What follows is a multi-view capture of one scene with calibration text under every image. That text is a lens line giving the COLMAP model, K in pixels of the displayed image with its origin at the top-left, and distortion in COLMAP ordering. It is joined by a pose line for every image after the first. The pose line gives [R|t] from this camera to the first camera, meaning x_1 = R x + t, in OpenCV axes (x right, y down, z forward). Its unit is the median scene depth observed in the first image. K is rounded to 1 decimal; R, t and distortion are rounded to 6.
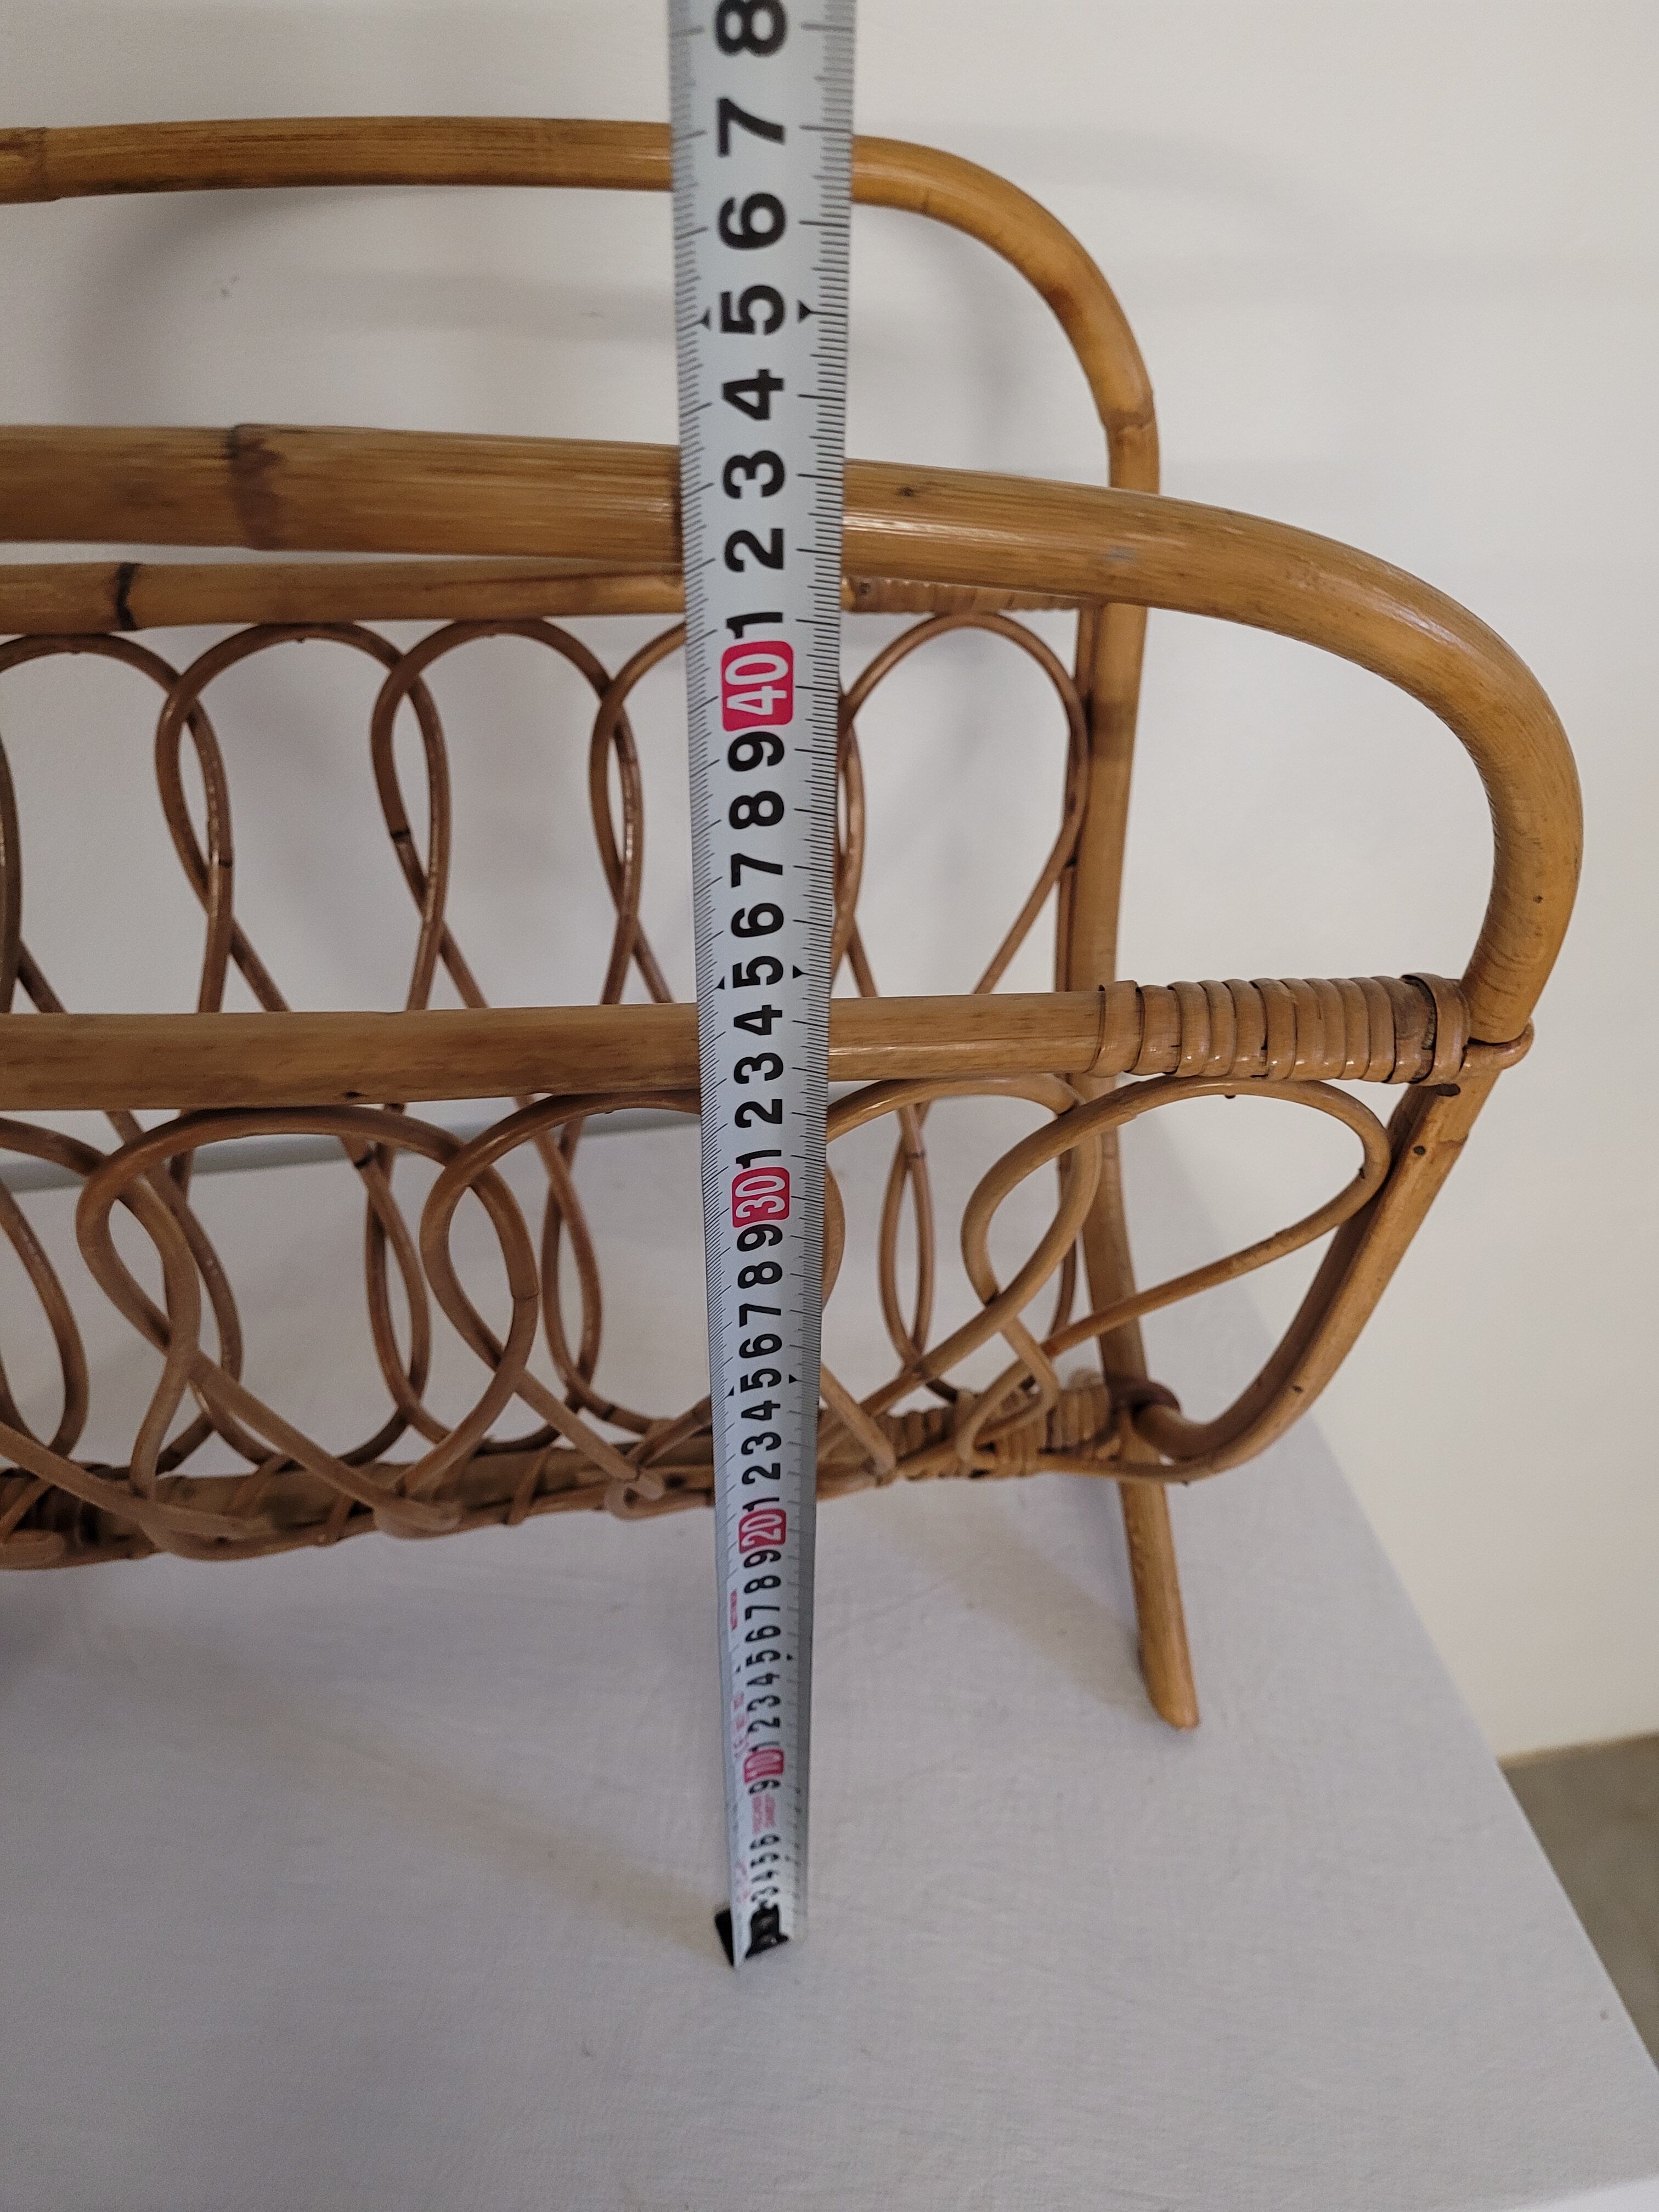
lens RADIAL K [[1764.3, 0, 807.7], [0, 1764.3, 1108.6], [0, 0, 1]] dist [-0.000846, -0.026982]
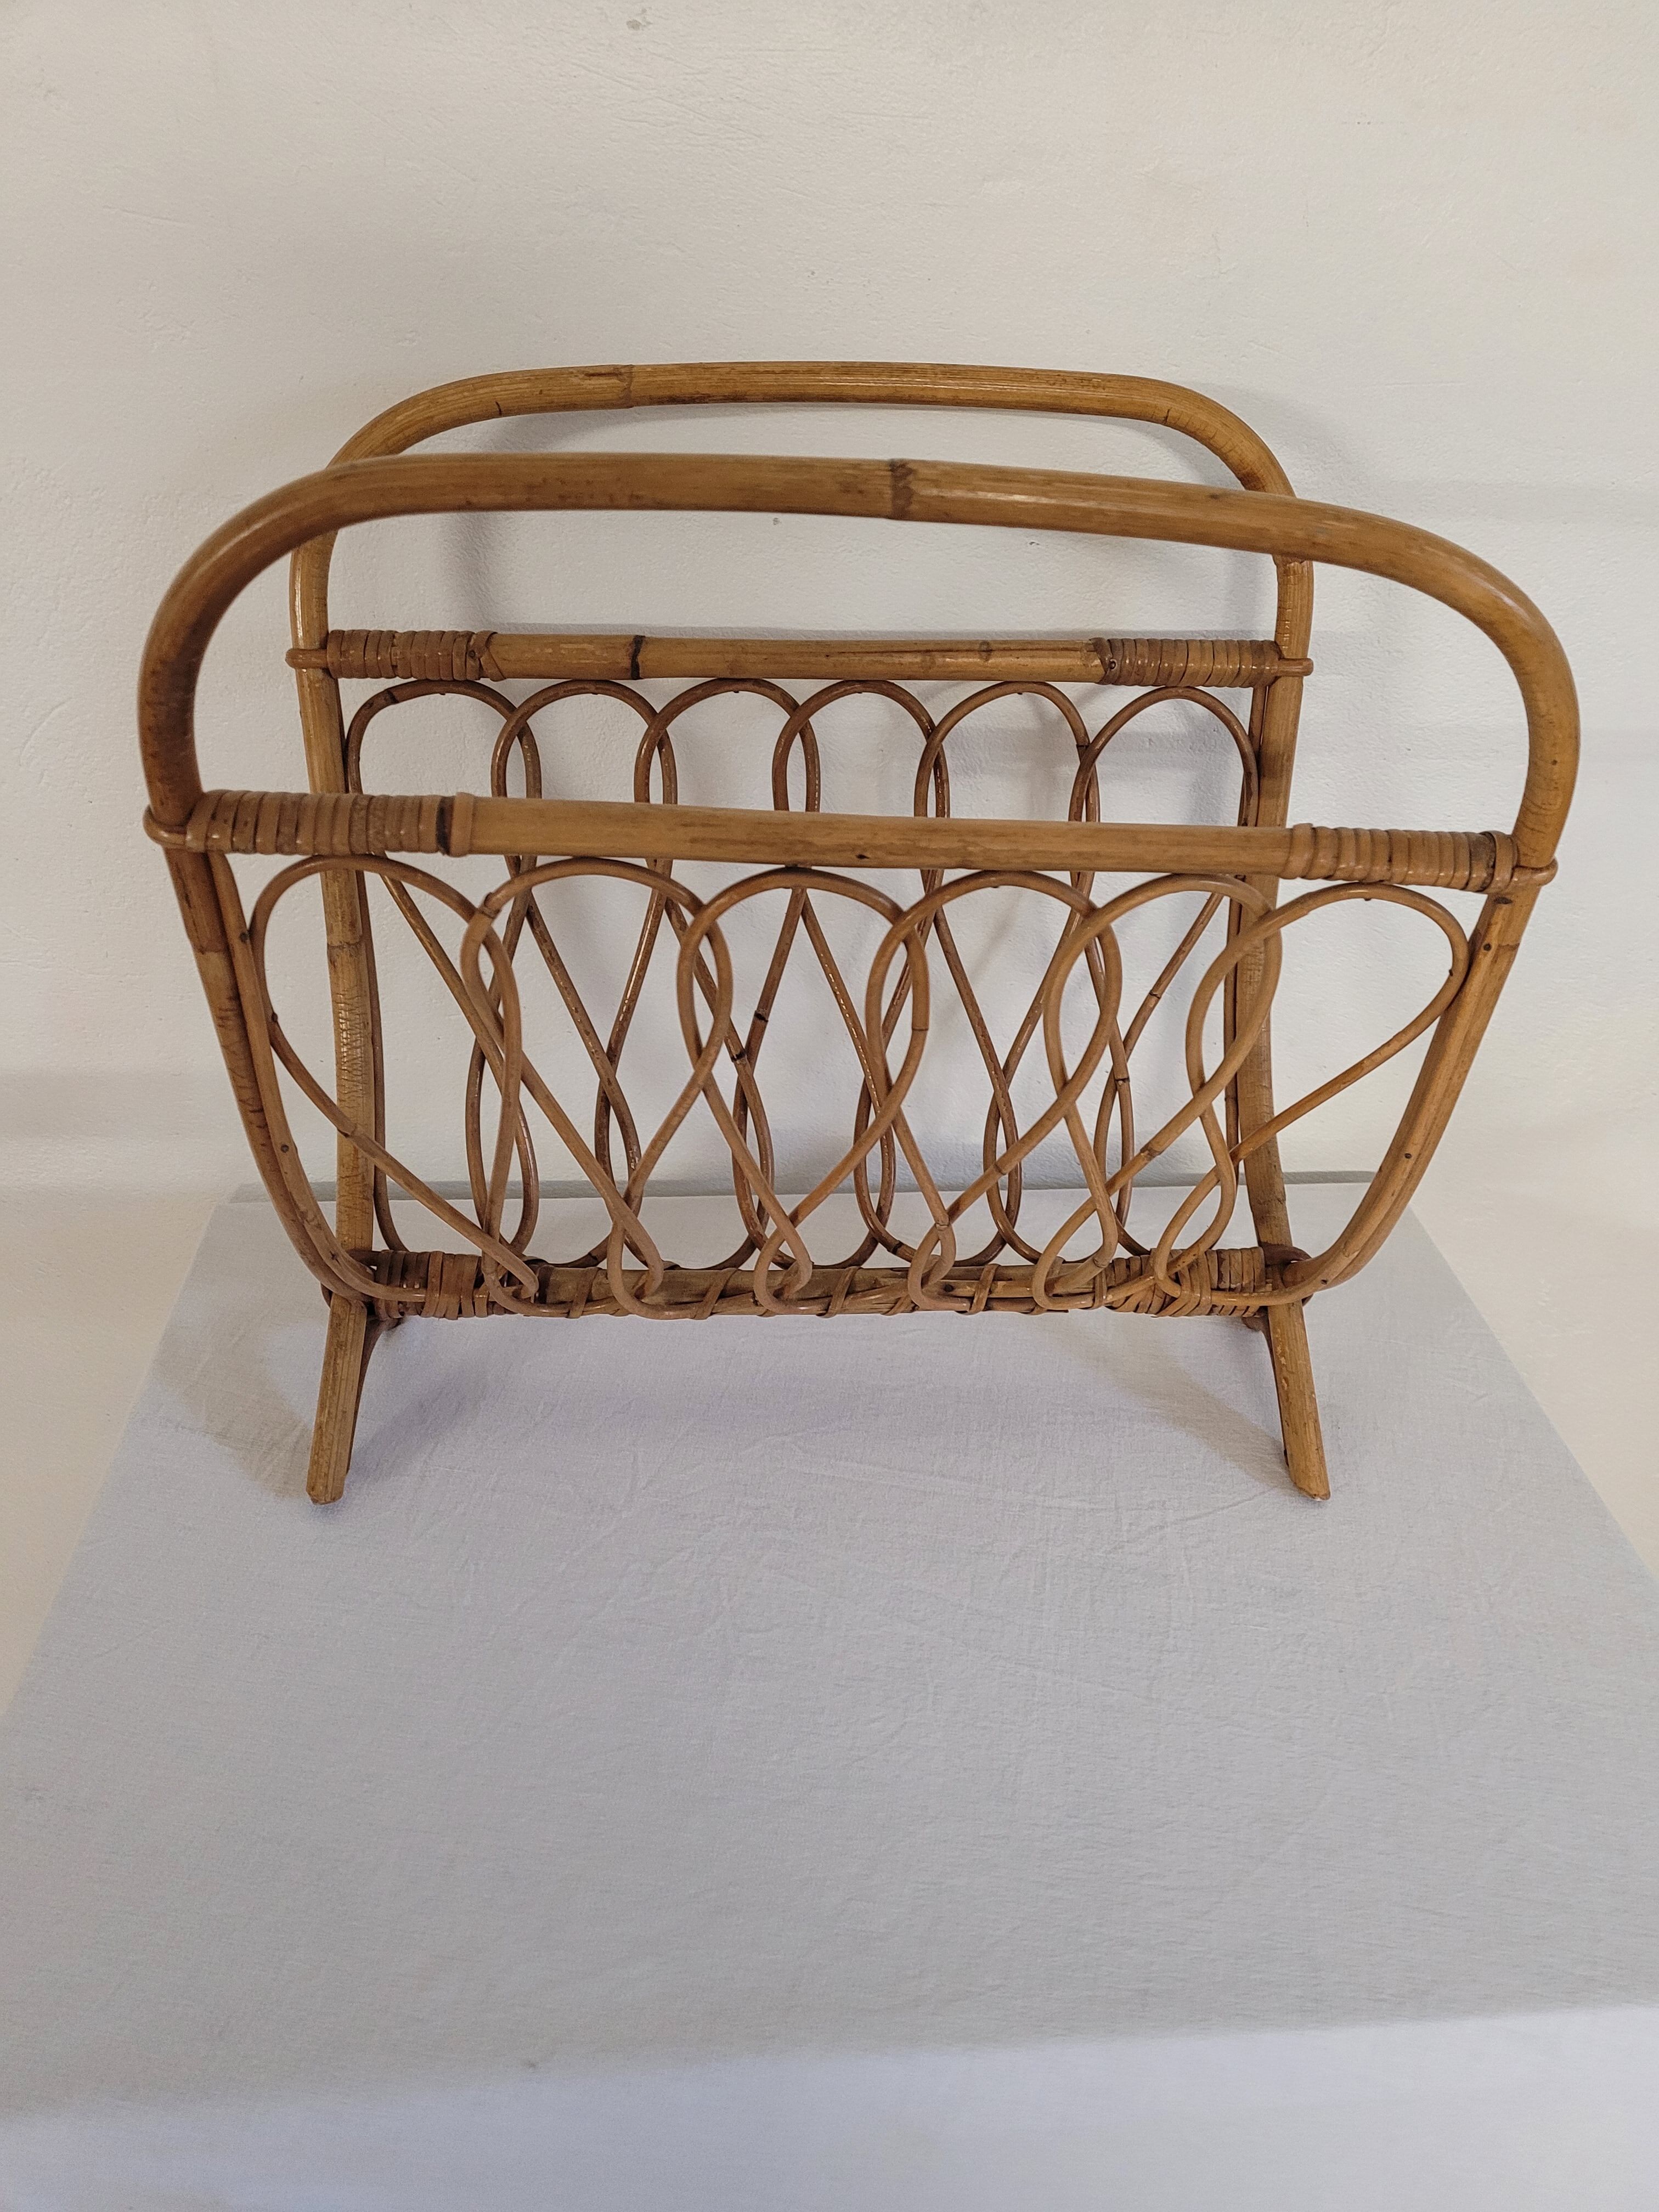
lens RADIAL K [[1689.0, 0, 766.2], [0, 1689.0, 1125.2], [0, 0, 1]] dist [0.011849, -0.004829]
pose [[0.995137, 0.040446, -0.089816, -0.115032], [-0.051910, 0.990257, -0.129211, 0.294103], [0.083714, 0.133245, 0.987541, -0.395774]]
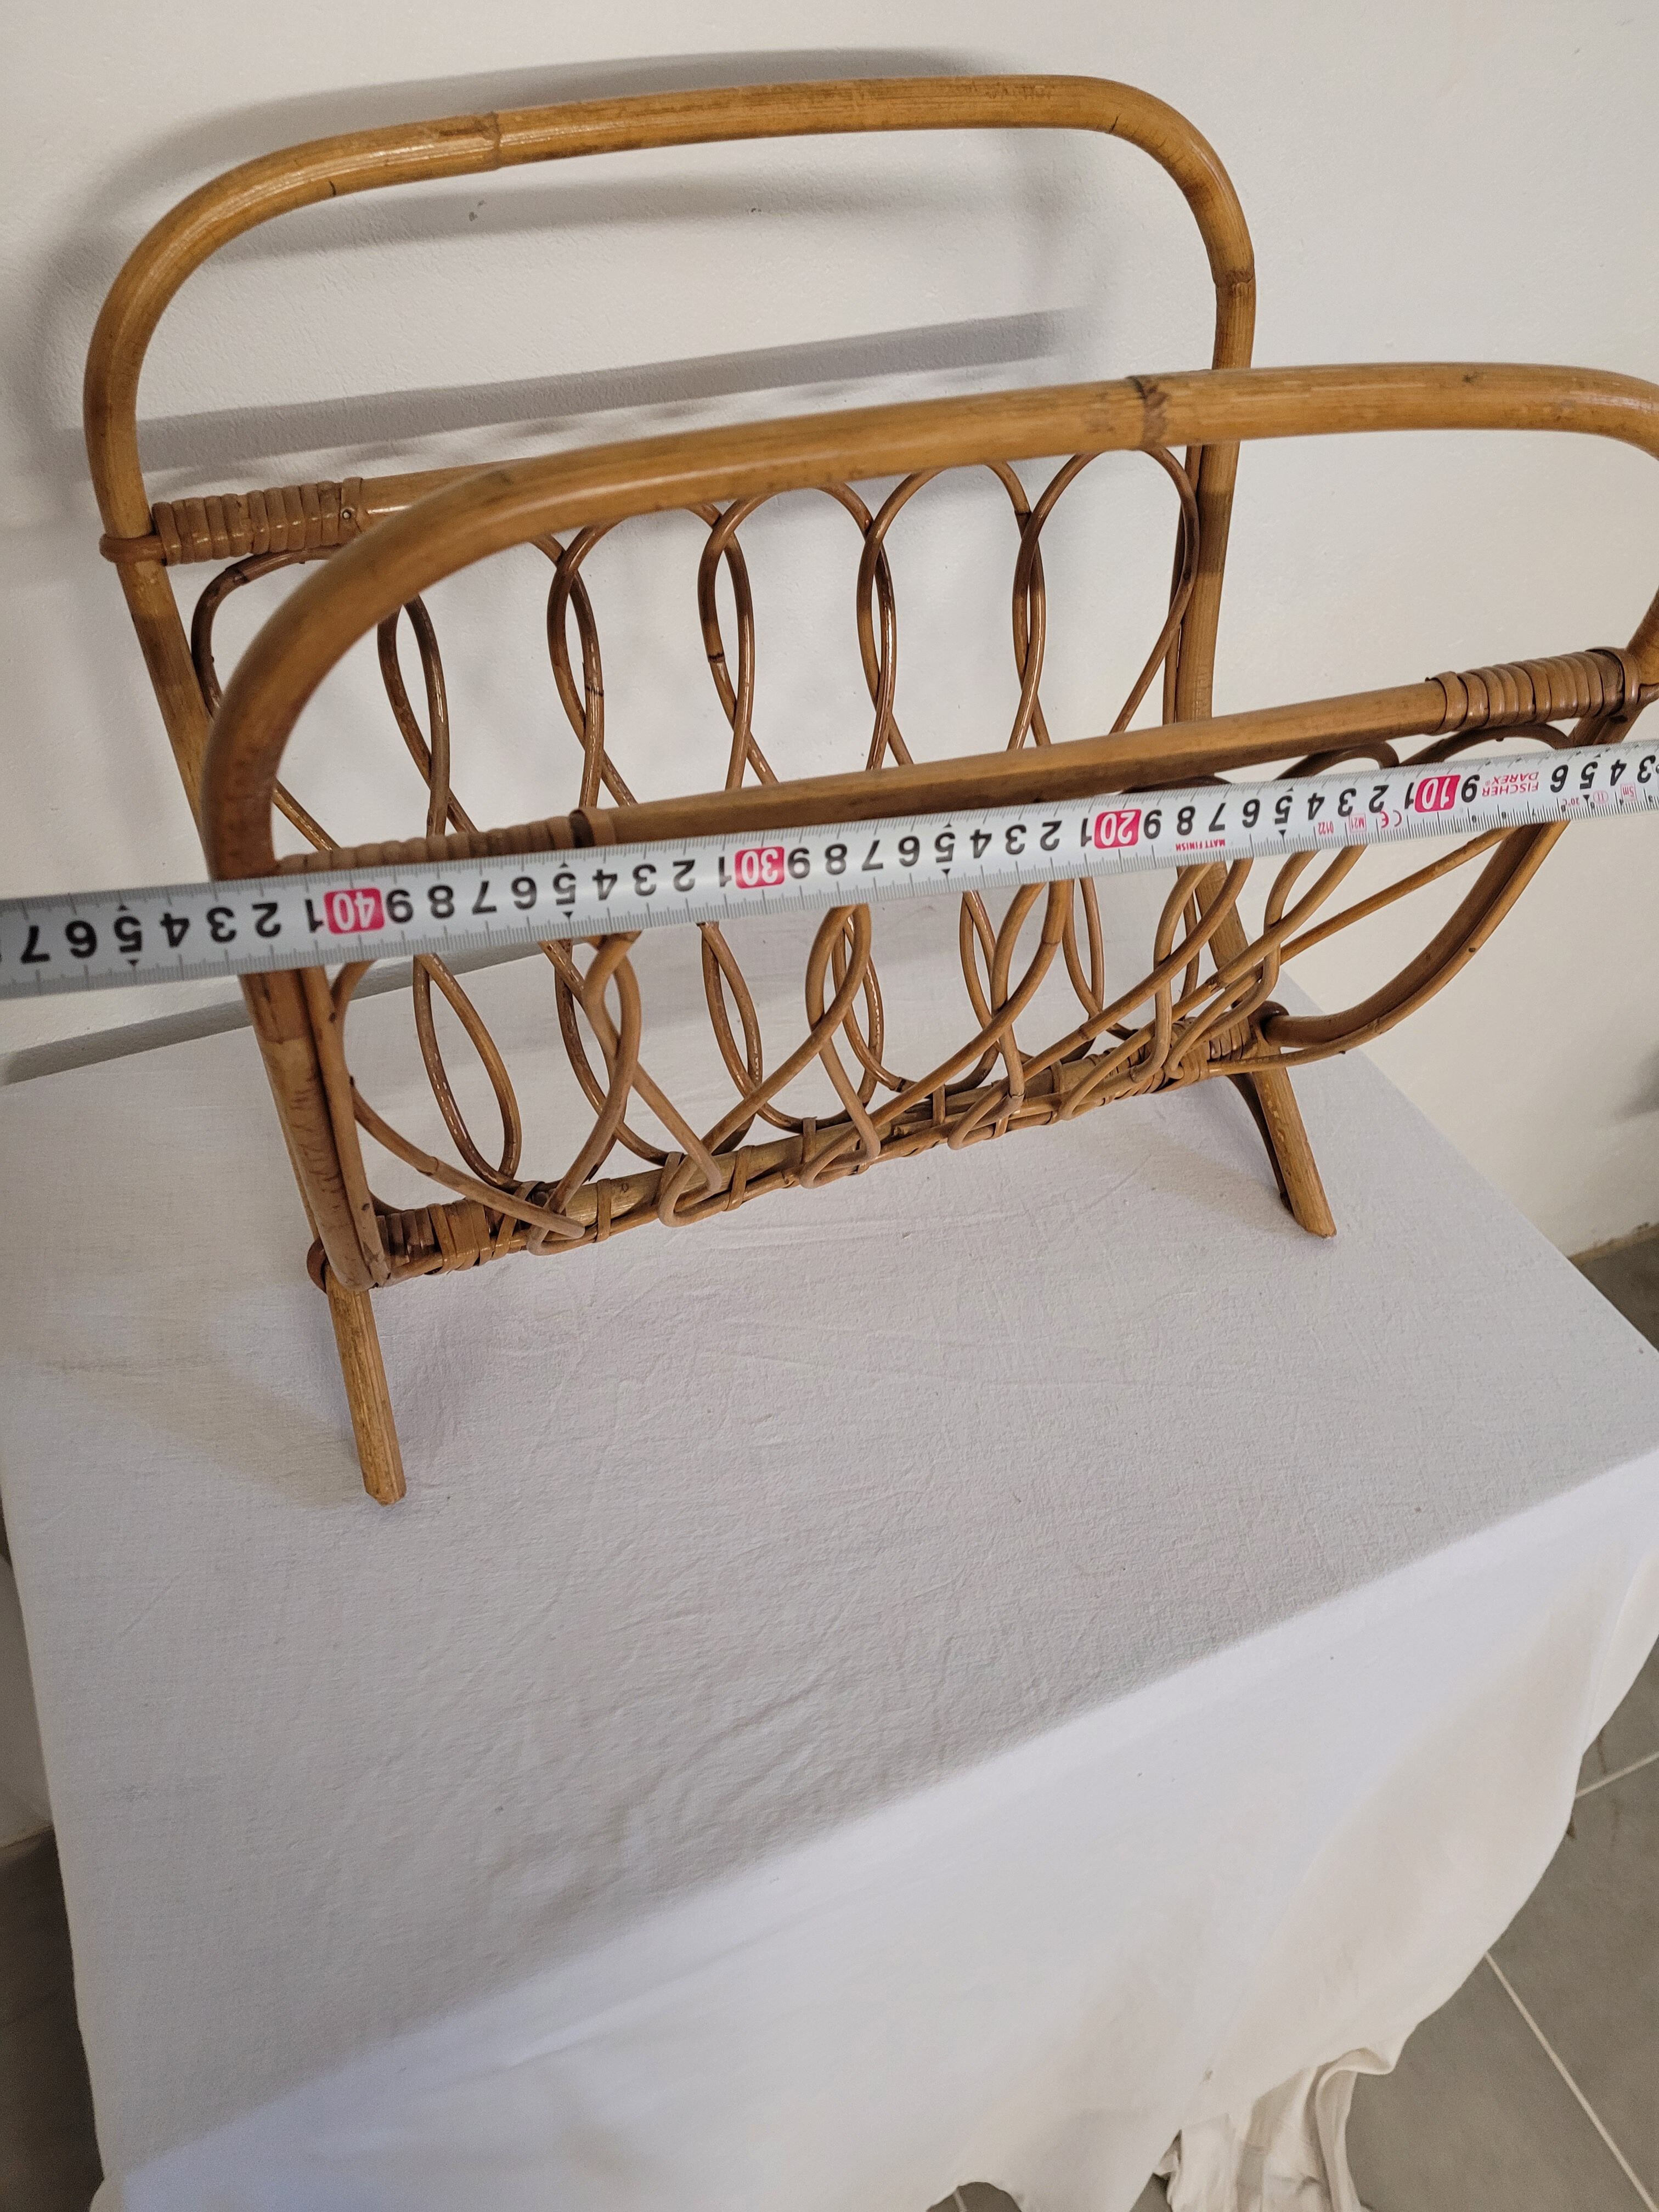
lens RADIAL K [[1704.8, 0, 771.4], [0, 1704.8, 1126.6], [0, 0, 1]] dist [0.000217, 0.001992]
pose [[0.977199, -0.158903, 0.140828, -0.453519], [0.141276, 0.981734, 0.127433, 0.031411], [-0.158505, -0.104632, 0.981799, -0.295330]]
